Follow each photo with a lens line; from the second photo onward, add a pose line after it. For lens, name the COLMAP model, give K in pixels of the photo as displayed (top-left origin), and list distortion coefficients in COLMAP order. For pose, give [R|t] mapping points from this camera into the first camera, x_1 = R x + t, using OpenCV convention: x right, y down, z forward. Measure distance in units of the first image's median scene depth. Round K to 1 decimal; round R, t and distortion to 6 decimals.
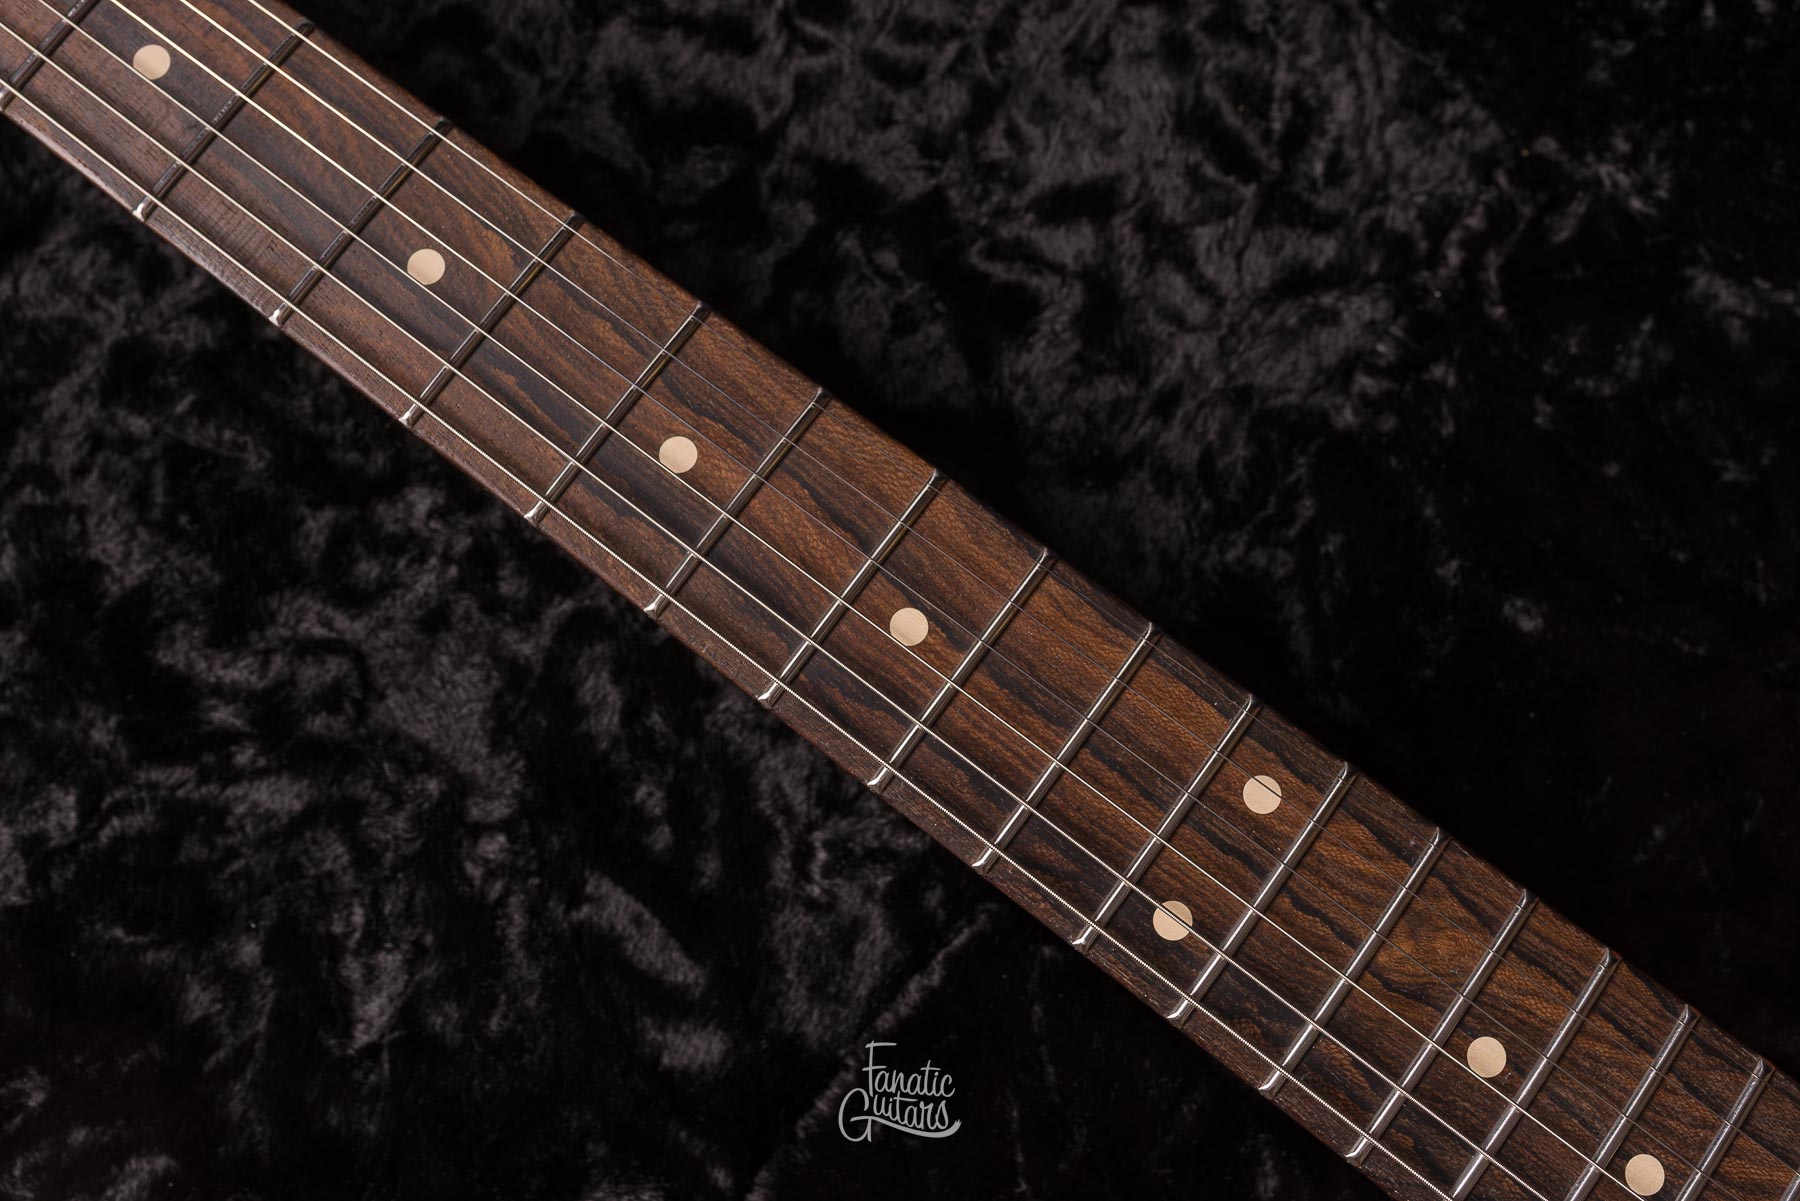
lens RADIAL K [[1805.6, 0, 904.9], [0, 1805.6, 600.8], [0, 0, 1]] dist [-0.000873, 0.005845]
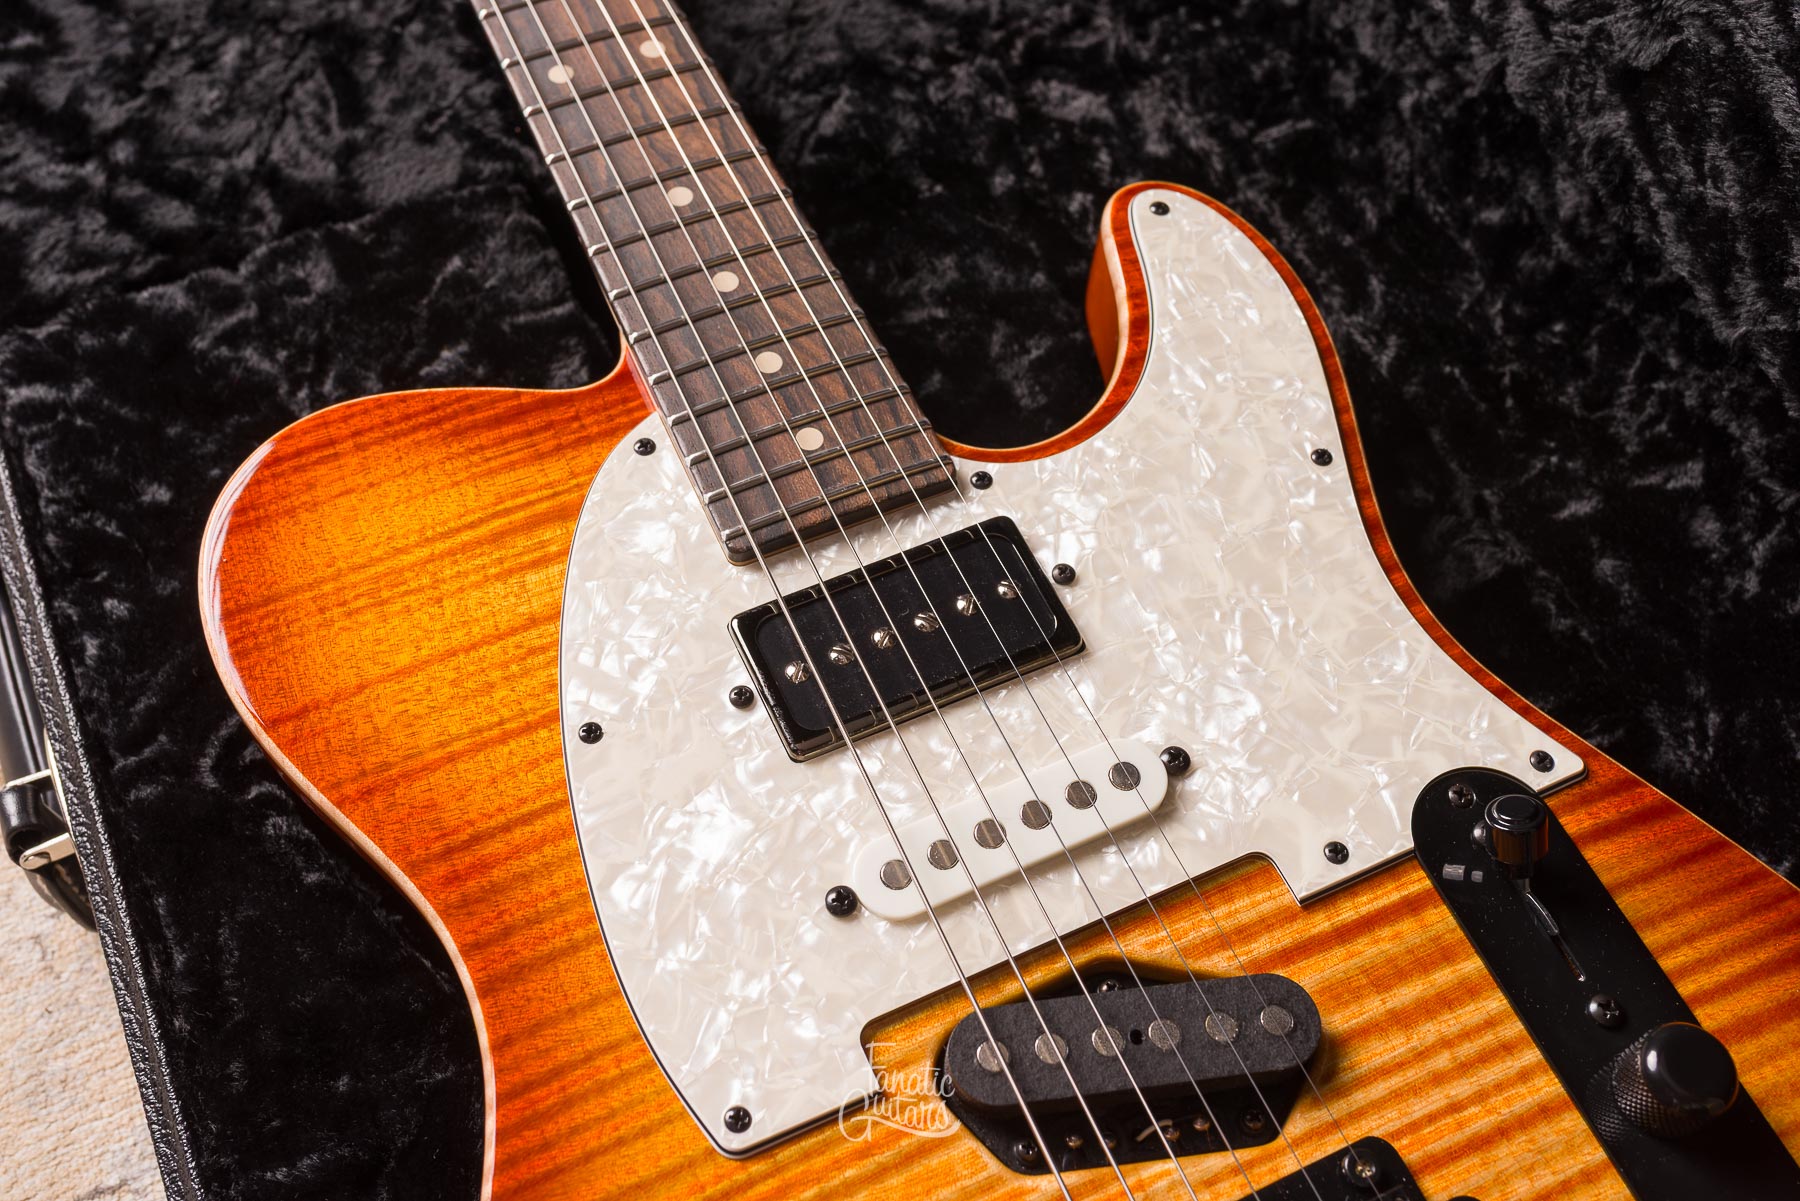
lens RADIAL K [[1778.4, 0, 904.1], [0, 1778.4, 599.5], [0, 0, 1]] dist [0.006297, -0.011617]
pose [[0.881394, 0.405038, -0.243080, 0.841081], [-0.466715, 0.826139, -0.315707, 0.780077], [0.072945, 0.391711, 0.917192, -0.218212]]
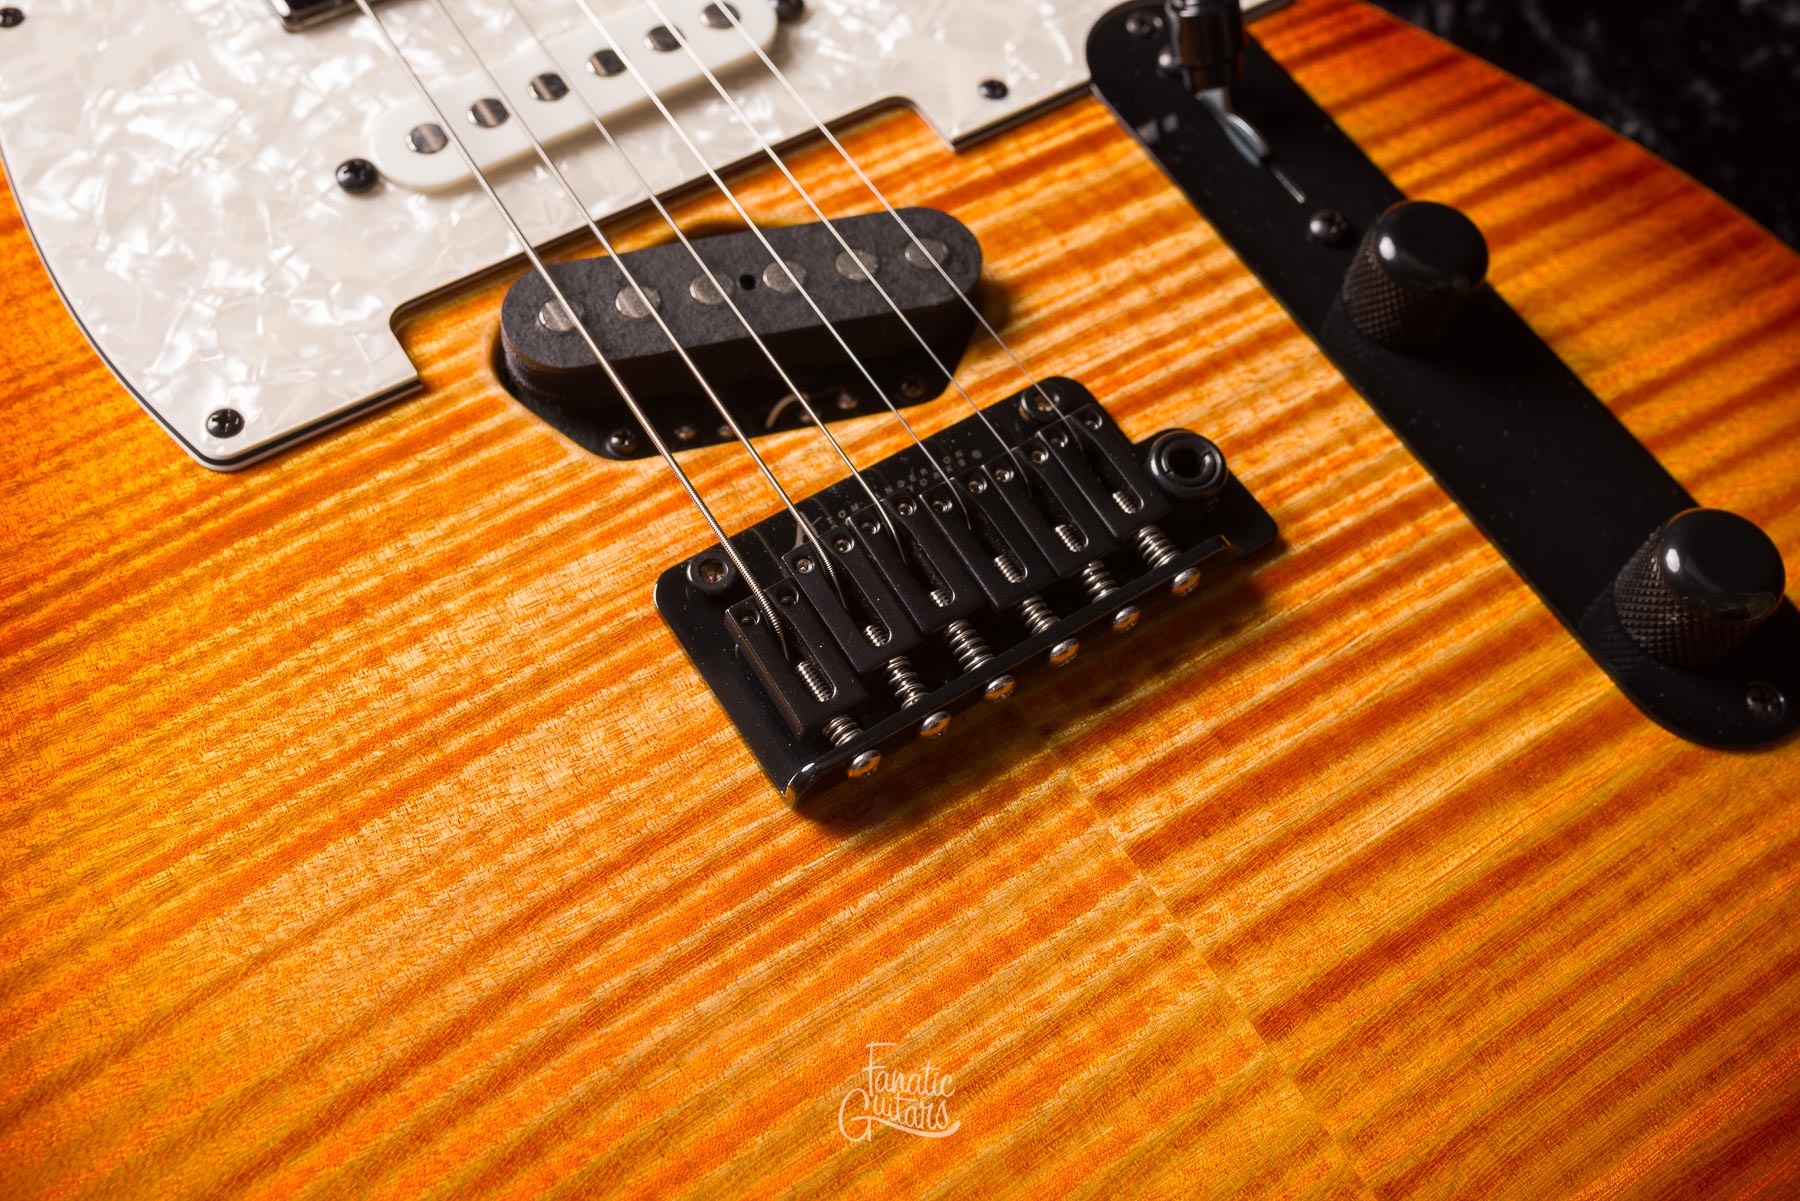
lens RADIAL K [[1842.7, 0, 901.8], [0, 1842.7, 597.5], [0, 0, 1]] dist [0.002378, -0.004164]
pose [[0.940071, 0.319757, -0.118413, 1.010316], [-0.340954, 0.885678, -0.315159, 0.954109], [0.004102, 0.336646, 0.941623, 0.085904]]
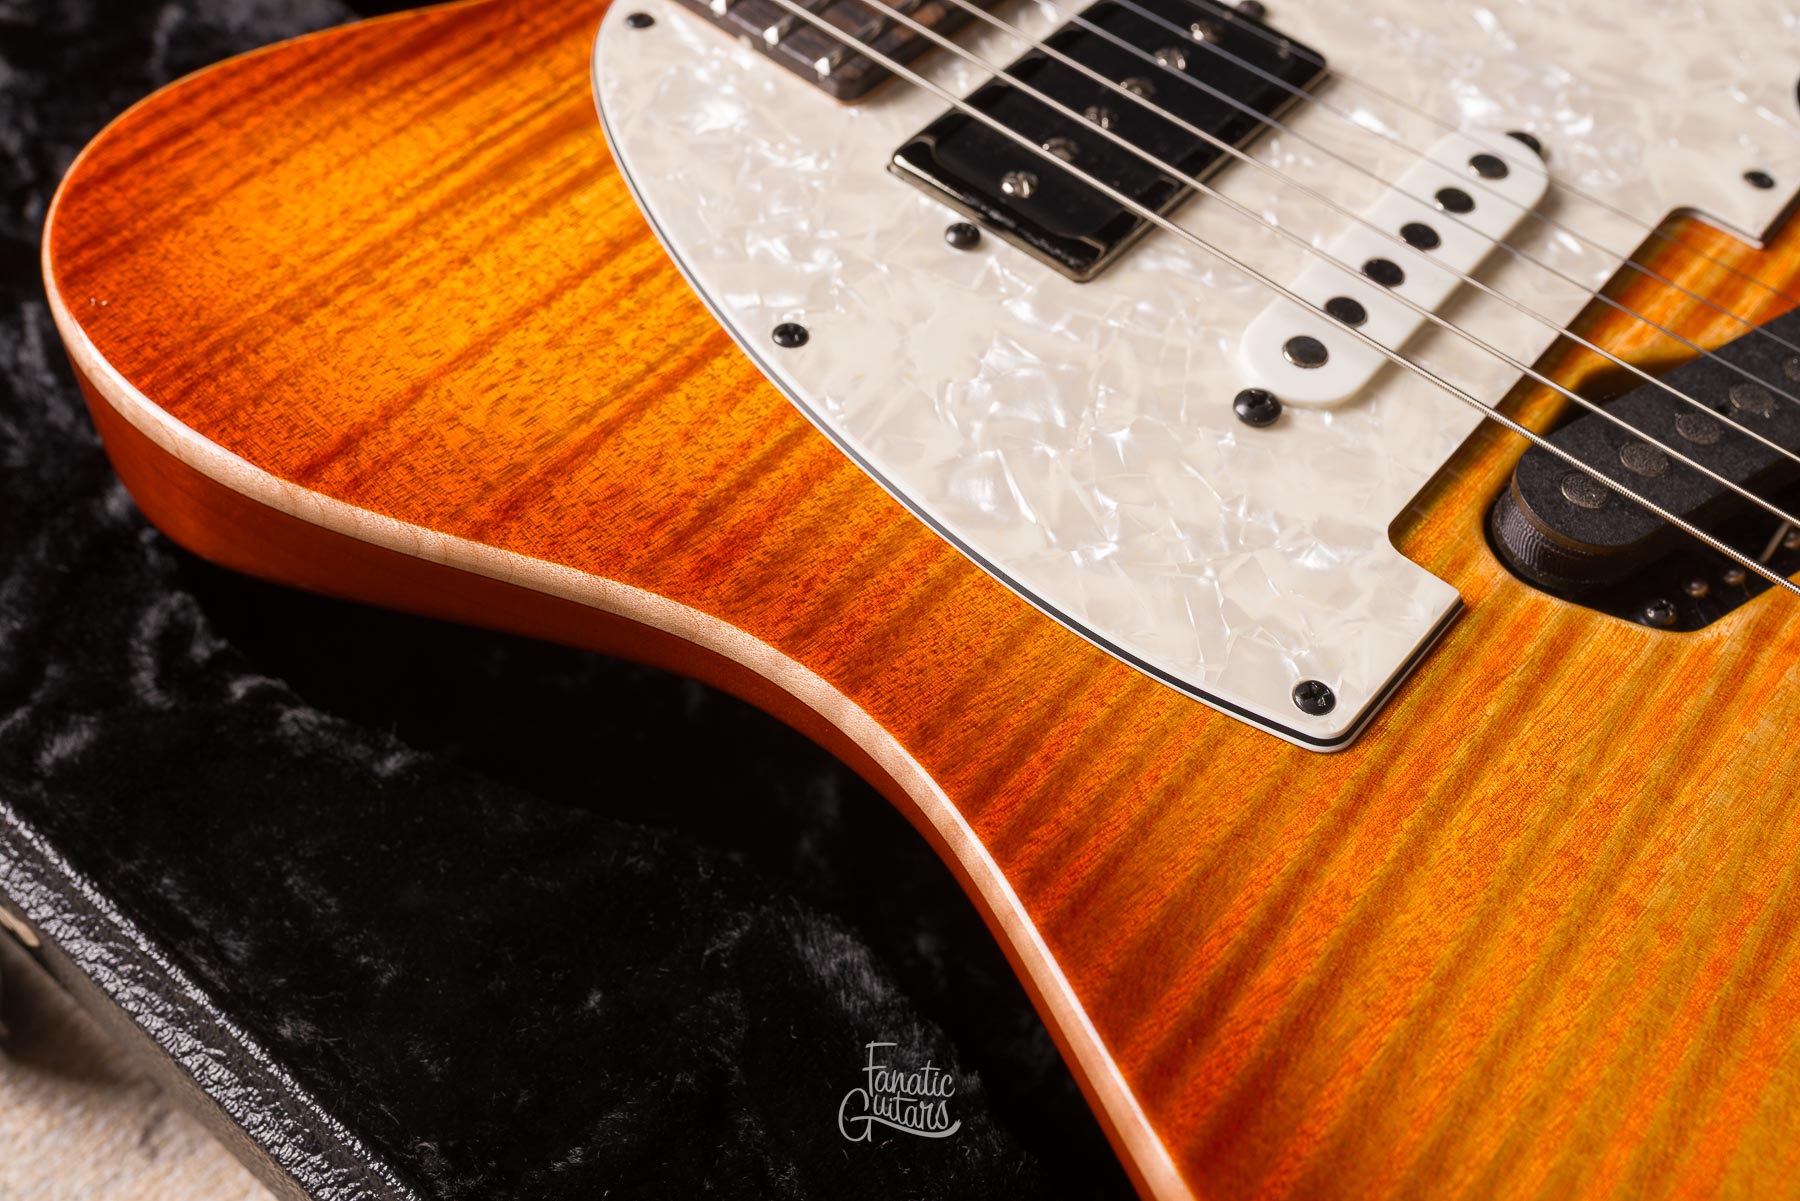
lens RADIAL K [[1842.7, 0, 901.8], [0, 1842.7, 597.5], [0, 0, 1]] dist [0.002378, -0.004164]
pose [[0.998221, 0.058917, -0.009140, 0.503768], [-0.056674, 0.890057, -0.452313, 1.018362], [-0.018514, 0.452027, 0.891812, 0.175003]]
